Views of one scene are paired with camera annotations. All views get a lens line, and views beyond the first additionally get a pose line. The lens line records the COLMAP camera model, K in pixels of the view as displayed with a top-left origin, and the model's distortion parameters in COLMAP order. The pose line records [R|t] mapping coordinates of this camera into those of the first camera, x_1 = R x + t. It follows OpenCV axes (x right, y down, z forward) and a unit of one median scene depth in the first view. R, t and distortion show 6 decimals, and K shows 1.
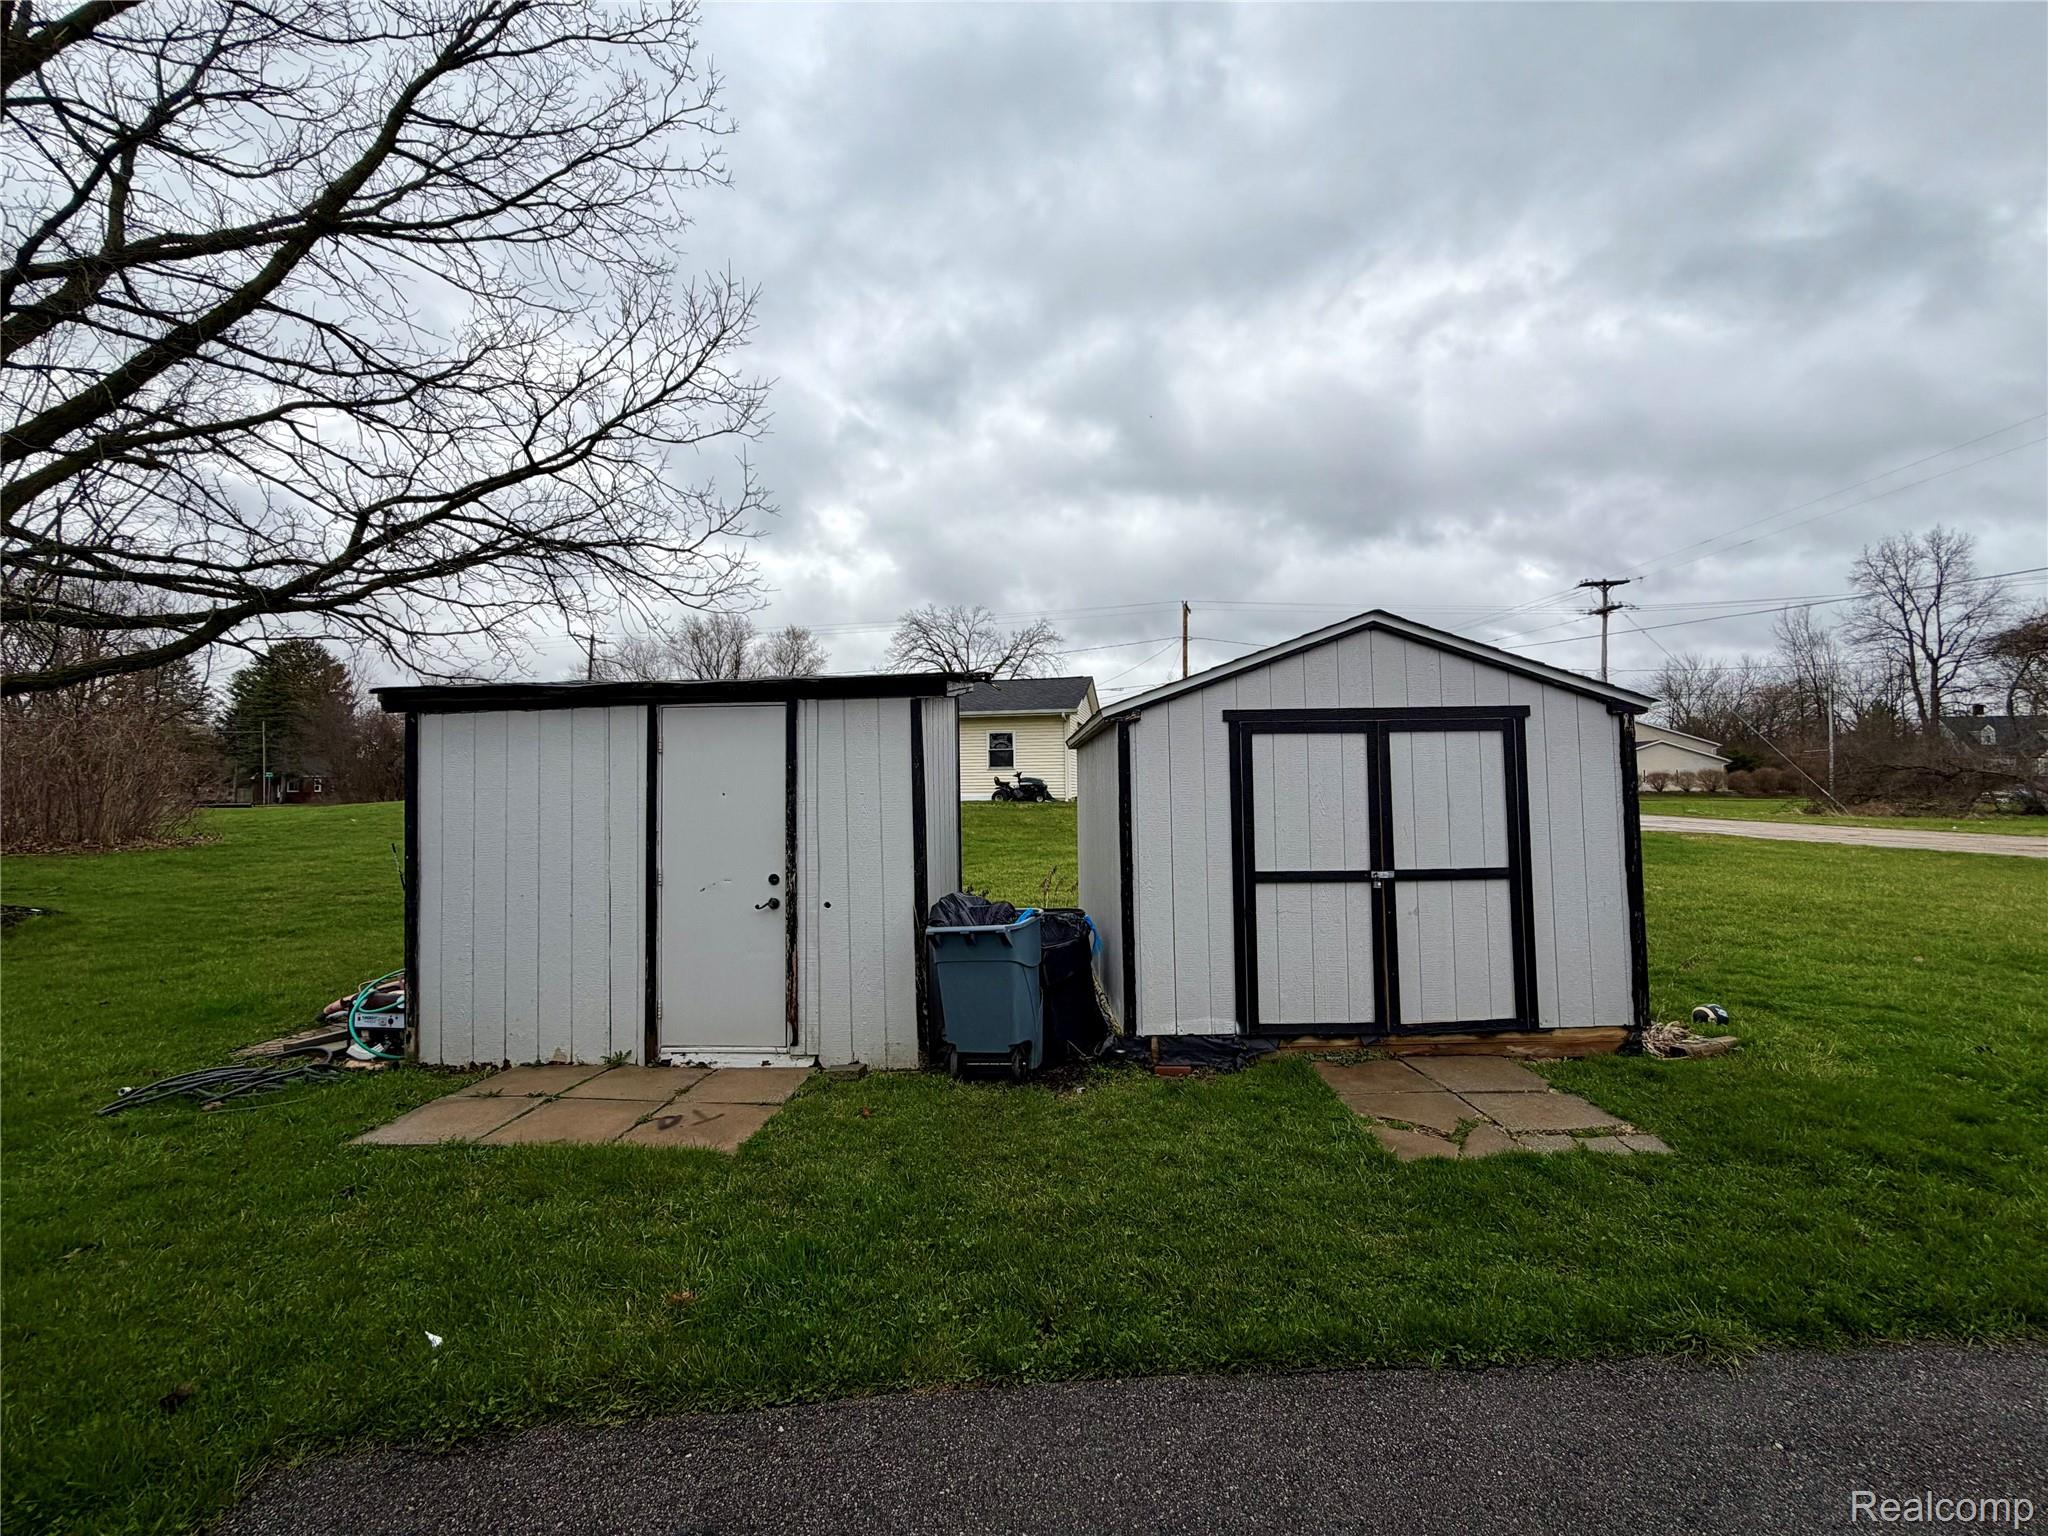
lens RADIAL K [[819.5, 0, 979.0], [0, 819.5, 774.2], [0, 0, 1]] dist [0.012133, -0.000052]
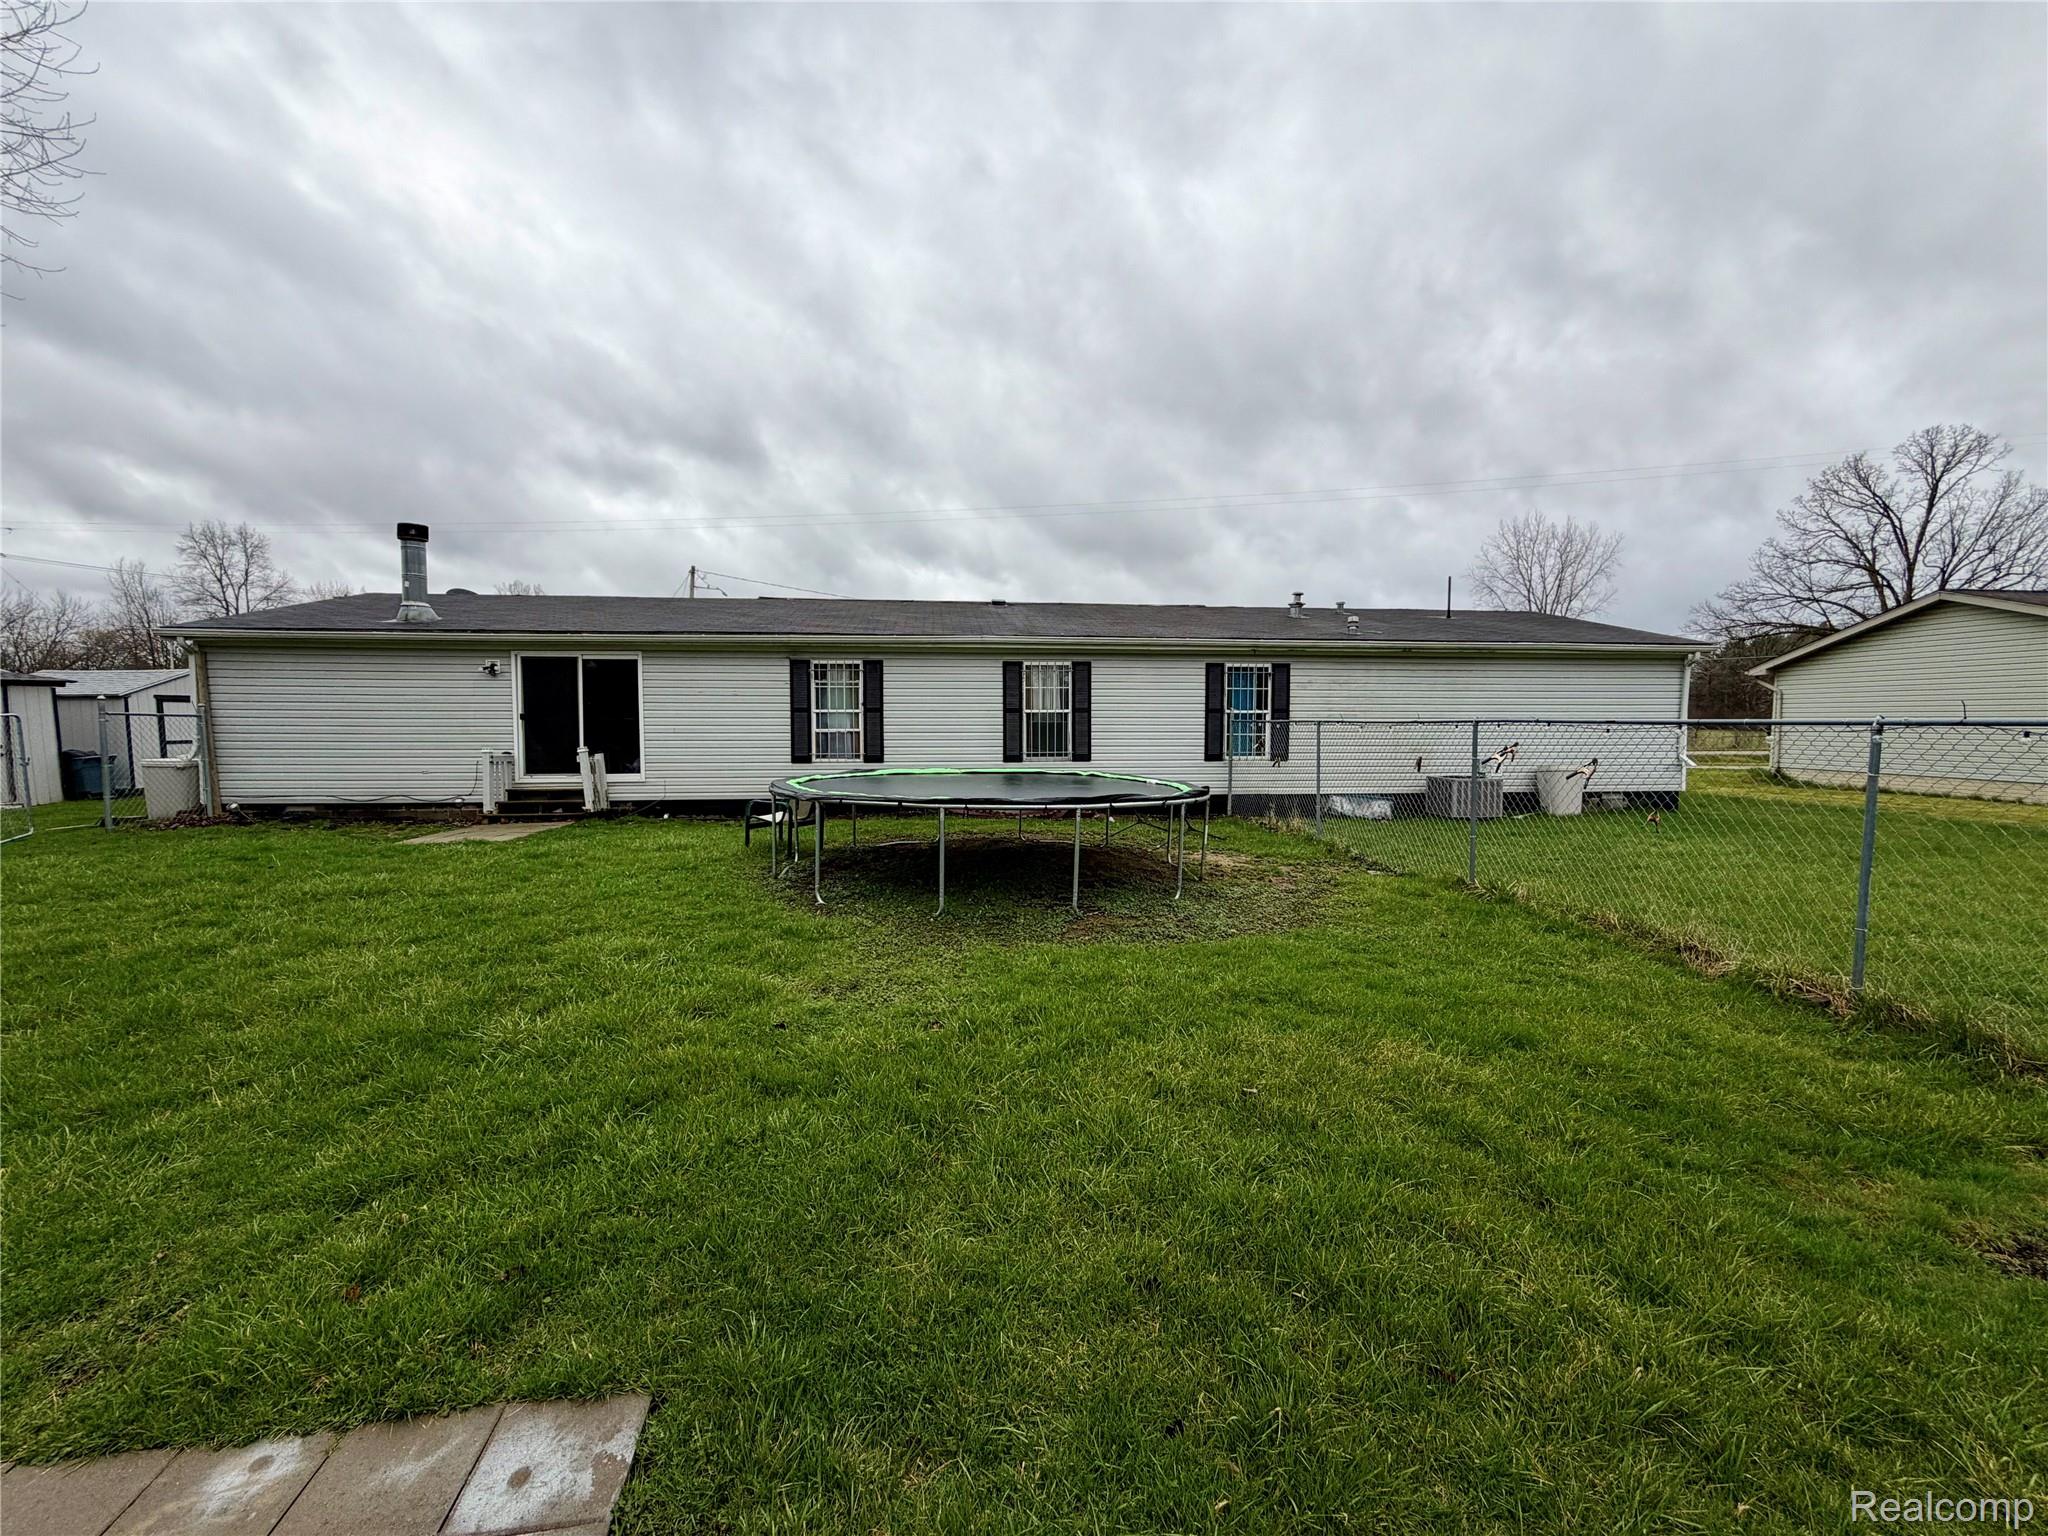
lens RADIAL K [[819.5, 0, 979.0], [0, 819.5, 774.2], [0, 0, 1]] dist [0.012133, -0.000052]
pose [[-0.010560, -0.057075, 0.998314, -0.123396], [-0.008242, 0.998341, 0.056989, 0.001124], [-0.999910, -0.007627, -0.011013, -0.093156]]
